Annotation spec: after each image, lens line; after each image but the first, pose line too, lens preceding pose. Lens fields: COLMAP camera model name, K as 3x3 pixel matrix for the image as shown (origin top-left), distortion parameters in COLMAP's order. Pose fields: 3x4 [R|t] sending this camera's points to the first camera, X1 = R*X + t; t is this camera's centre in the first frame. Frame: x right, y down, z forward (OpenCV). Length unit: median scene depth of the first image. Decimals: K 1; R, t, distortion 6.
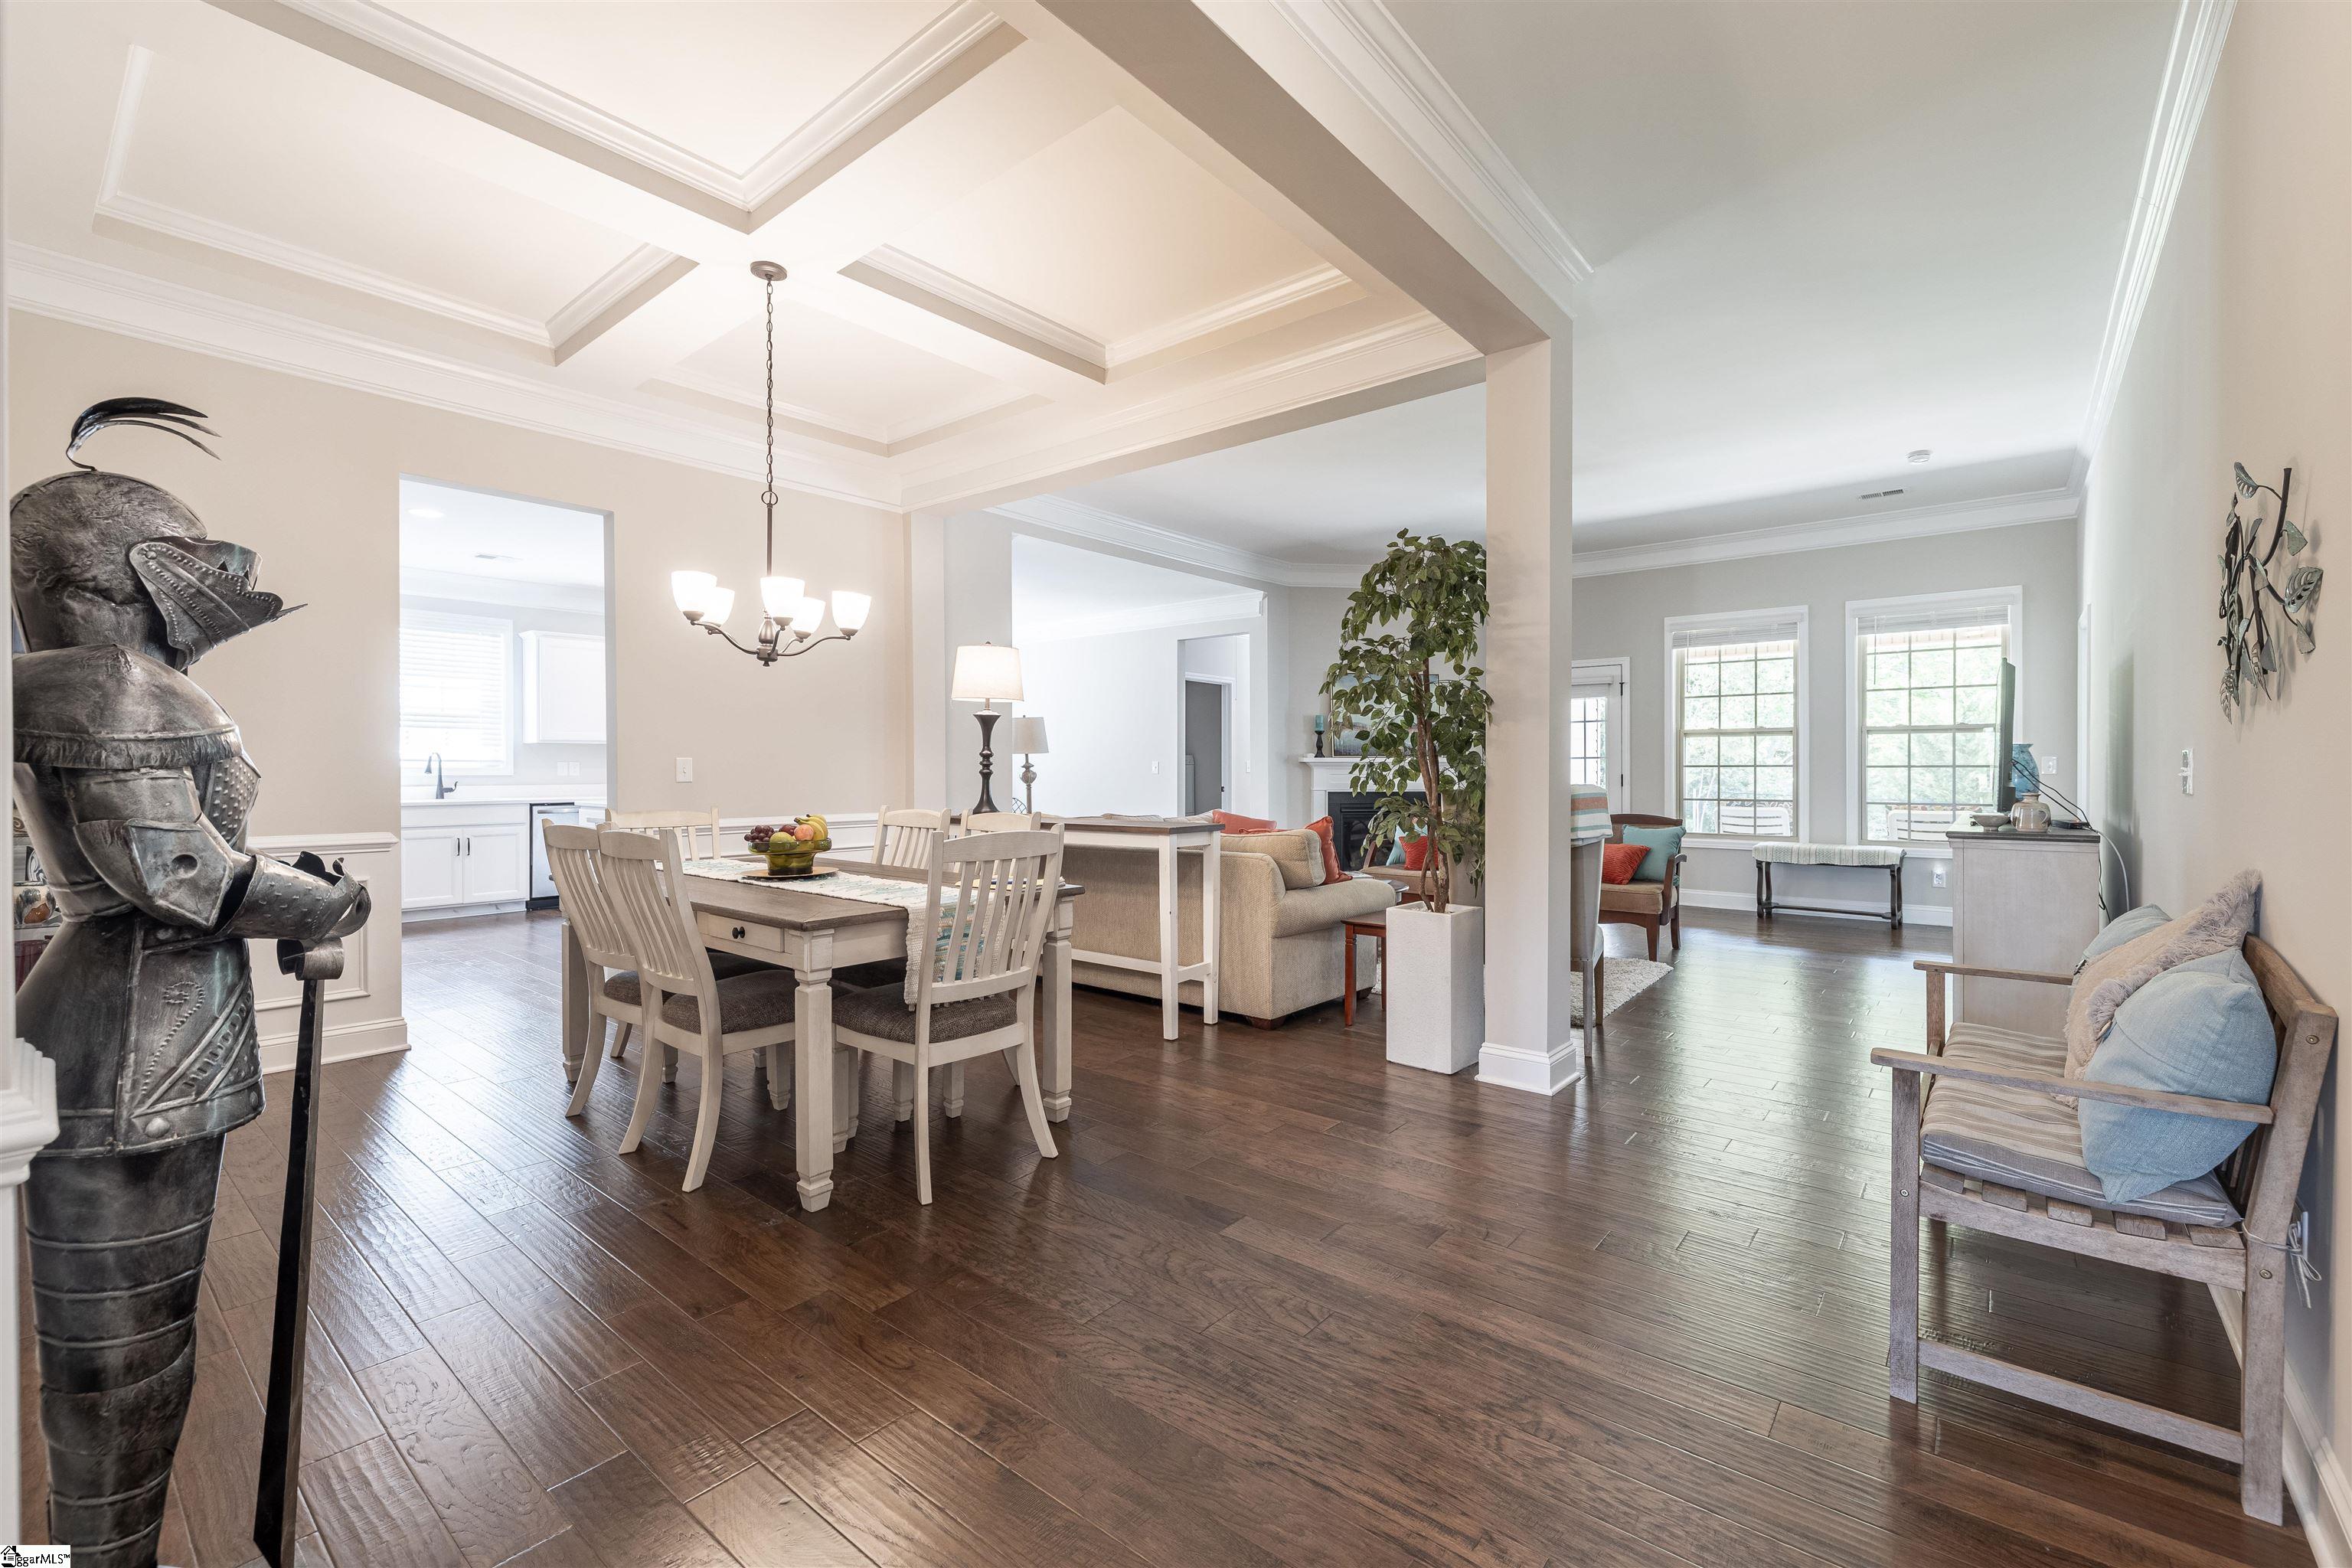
lens RADIAL K [[982.4, 0, 1177.1], [0, 982.4, 778.2], [0, 0, 1]] dist [0.000560, 0.000049]
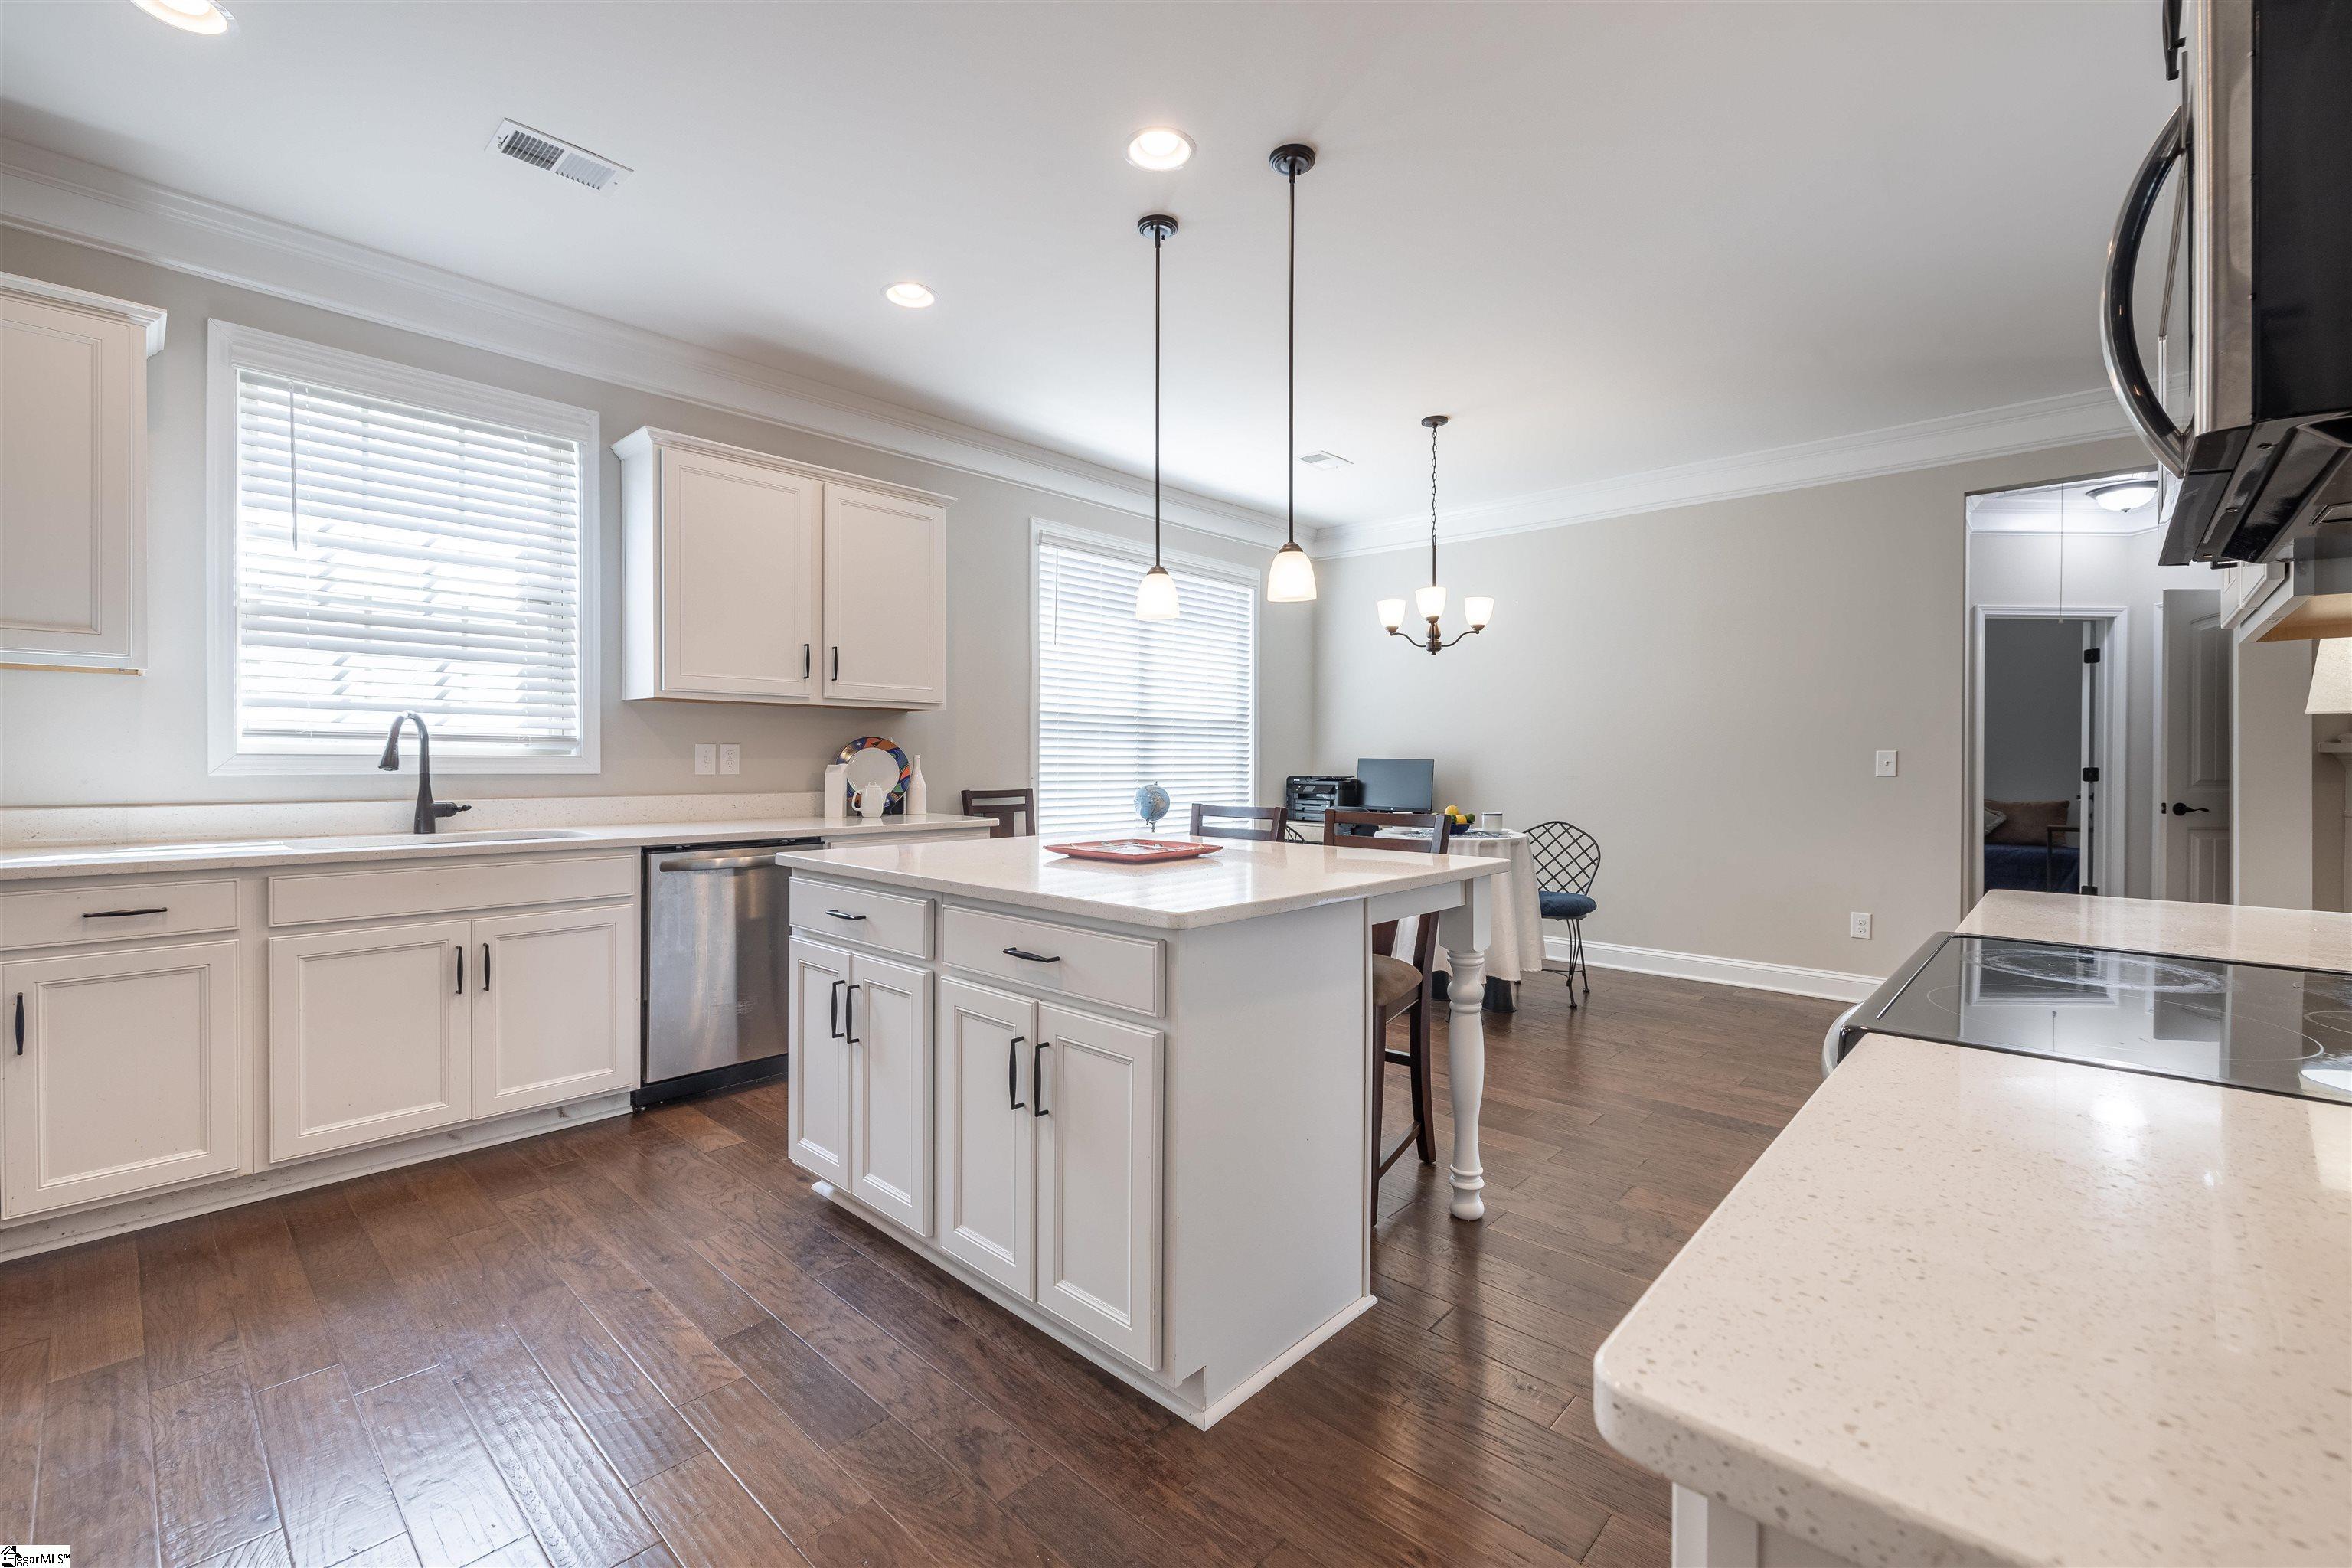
lens RADIAL K [[992.7, 0, 1174.1], [0, 992.7, 773.6], [0, 0, 1]] dist [0.000702, 0.000238]
pose [[0.998260, 0.006291, -0.058635, -0.559716], [-0.006240, 0.999980, 0.001060, -0.007165], [0.058640, -0.000692, 0.998279, 0.815761]]
